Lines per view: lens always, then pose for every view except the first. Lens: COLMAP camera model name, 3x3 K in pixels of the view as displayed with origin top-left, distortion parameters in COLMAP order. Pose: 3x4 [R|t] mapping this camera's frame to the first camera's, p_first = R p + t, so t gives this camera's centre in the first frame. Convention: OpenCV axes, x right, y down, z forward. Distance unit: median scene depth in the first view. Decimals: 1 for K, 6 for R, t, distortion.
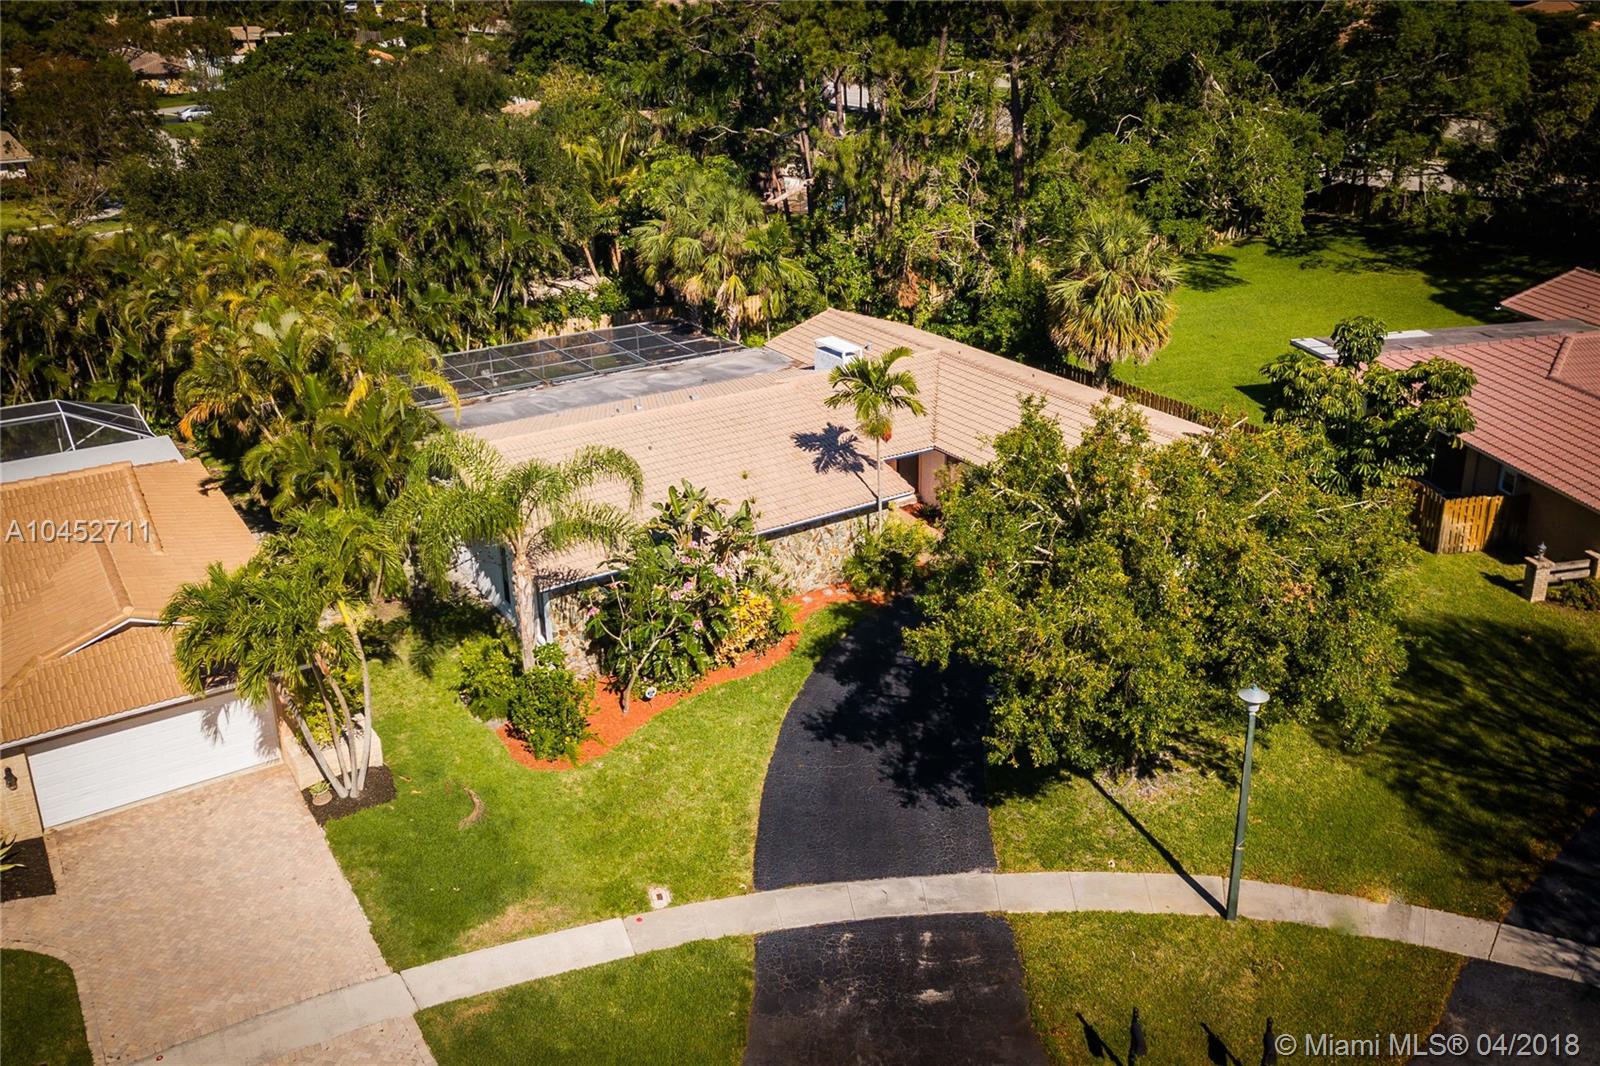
lens RADIAL K [[1419.6, 0, 799.1], [0, 1419.6, 453.0], [0, 0, 1]] dist [0.021957, 0.012151]
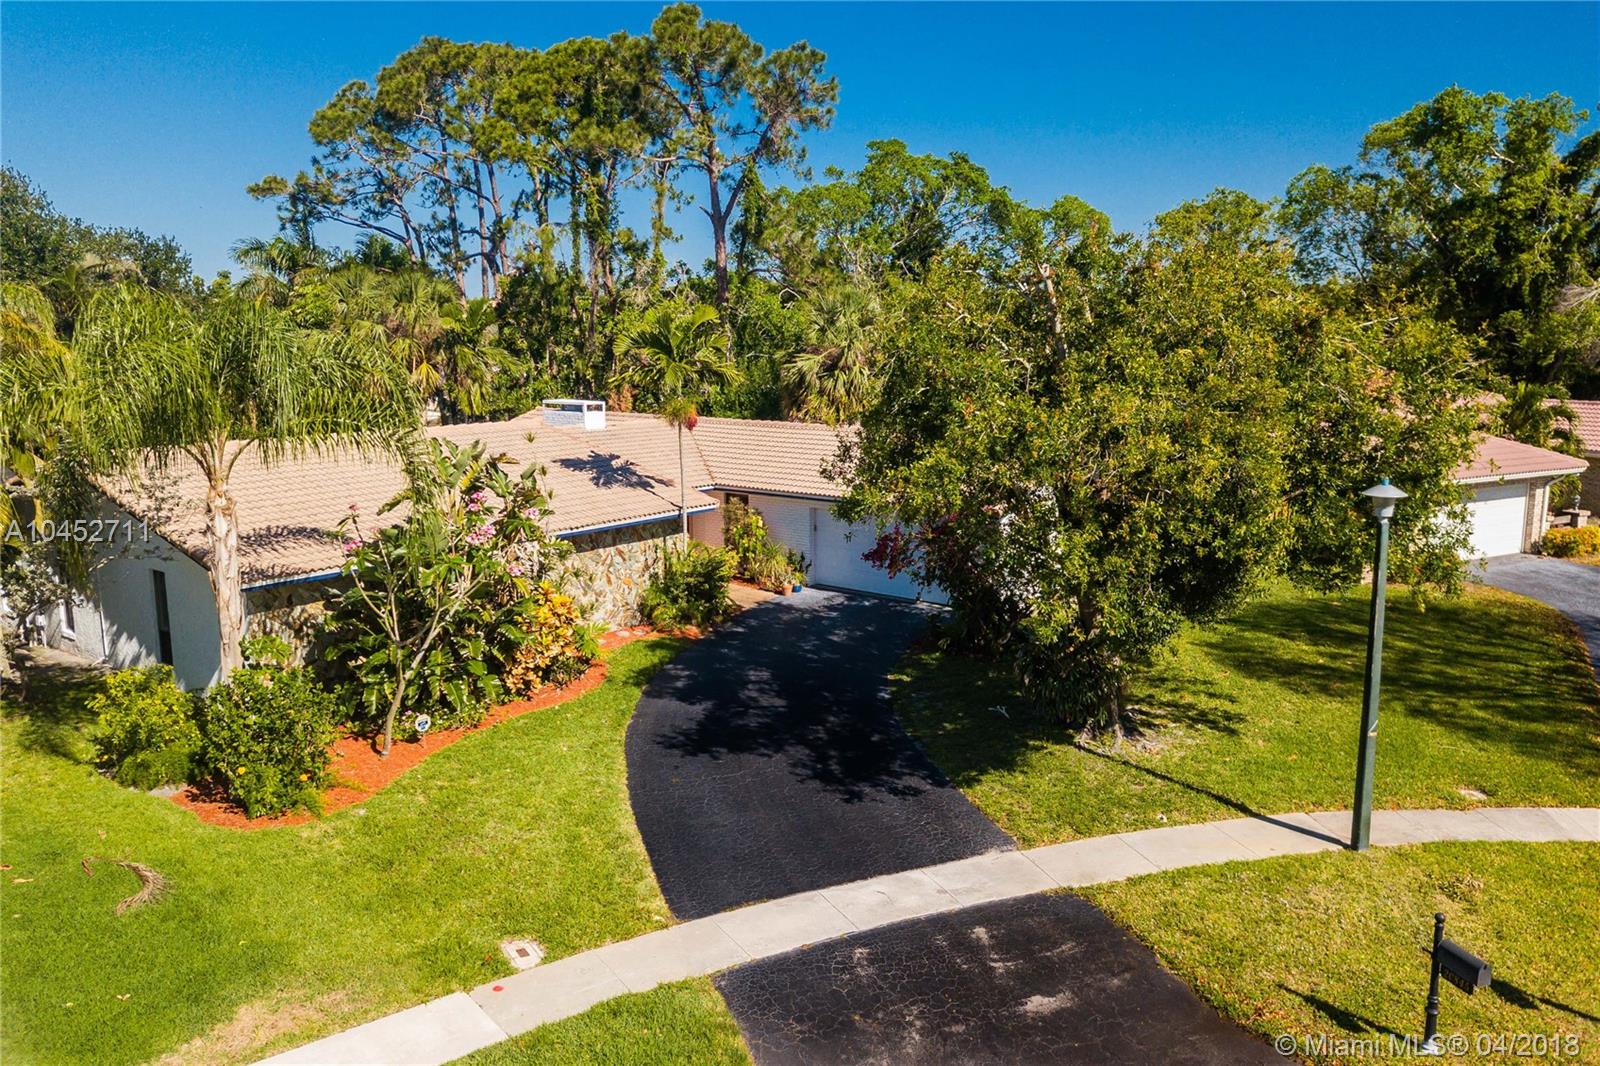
lens RADIAL K [[1253.1, 0, 813.8], [0, 1253.1, 536.9], [0, 0, 1]] dist [0.037283, 0.008740]
pose [[0.947350, -0.046378, 0.316823, -0.129597], [0.099447, 0.983140, -0.153446, 0.217676], [-0.304365, 0.176874, 0.935990, 0.419135]]
